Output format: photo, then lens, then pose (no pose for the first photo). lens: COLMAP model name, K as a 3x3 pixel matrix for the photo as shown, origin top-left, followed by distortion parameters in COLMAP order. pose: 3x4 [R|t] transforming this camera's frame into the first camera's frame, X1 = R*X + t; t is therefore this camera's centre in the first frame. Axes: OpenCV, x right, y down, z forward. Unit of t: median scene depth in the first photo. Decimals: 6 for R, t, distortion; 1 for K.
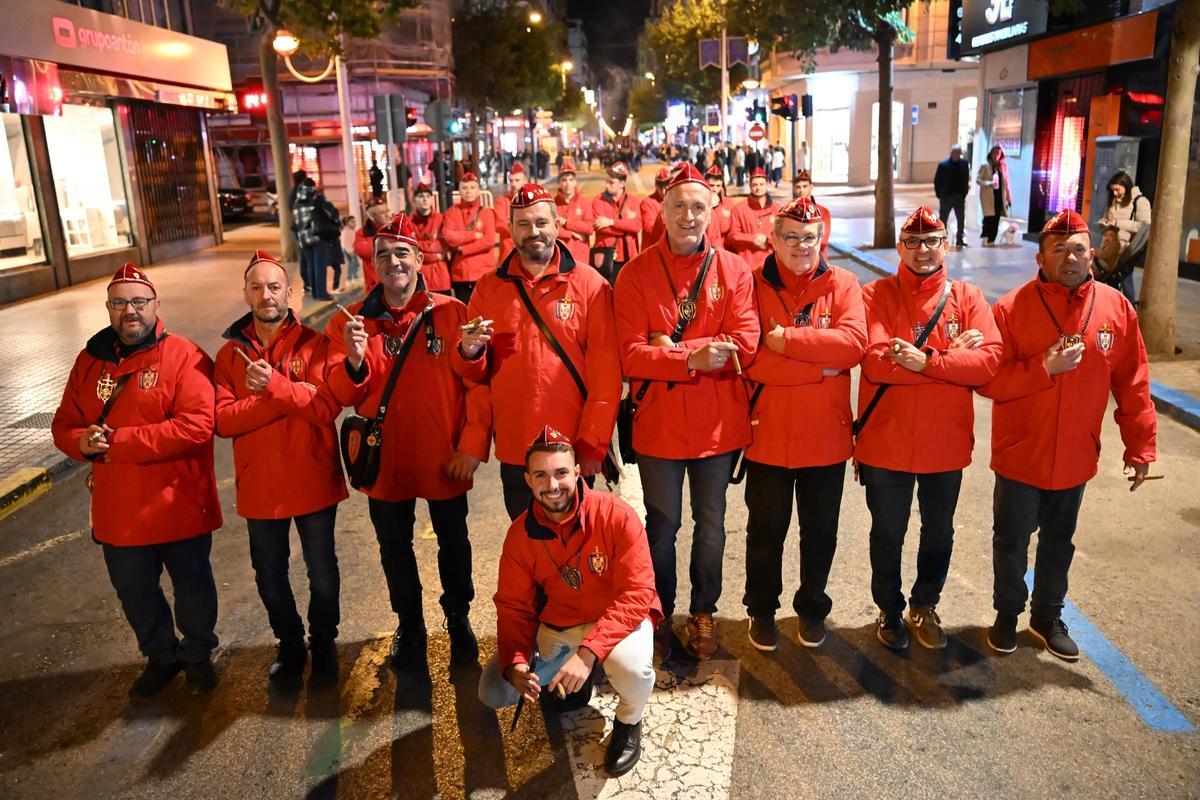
lens RADIAL K [[956.2, 0, 602.0], [0, 956.2, 400.9], [0, 0, 1]] dist [0.000978, -0.004703]
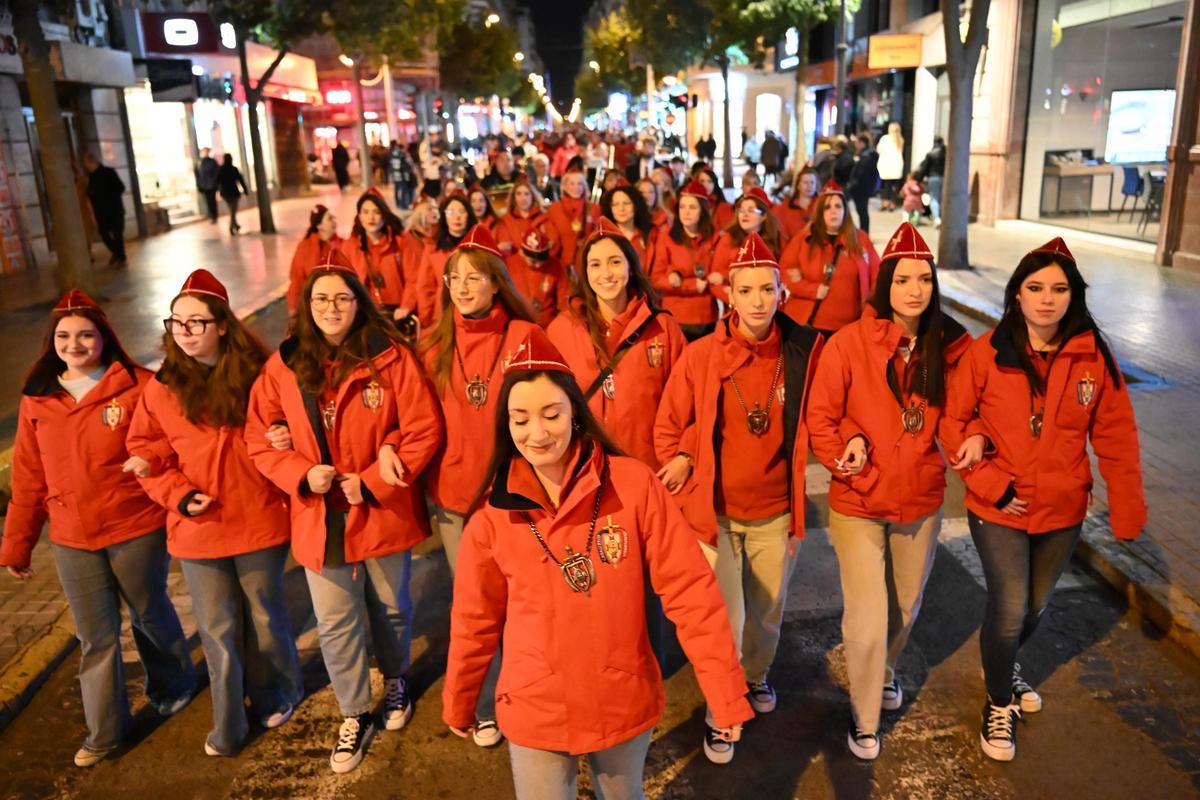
lens RADIAL K [[956.2, 0, 599.2], [0, 956.2, 398.3], [0, 0, 1]] dist [0.000978, -0.004703]
pose [[0.998720, -0.011554, 0.049249, -0.004777], [0.010929, 0.999856, 0.012956, 0.054886], [-0.049391, -0.012401, 0.998703, -0.200309]]
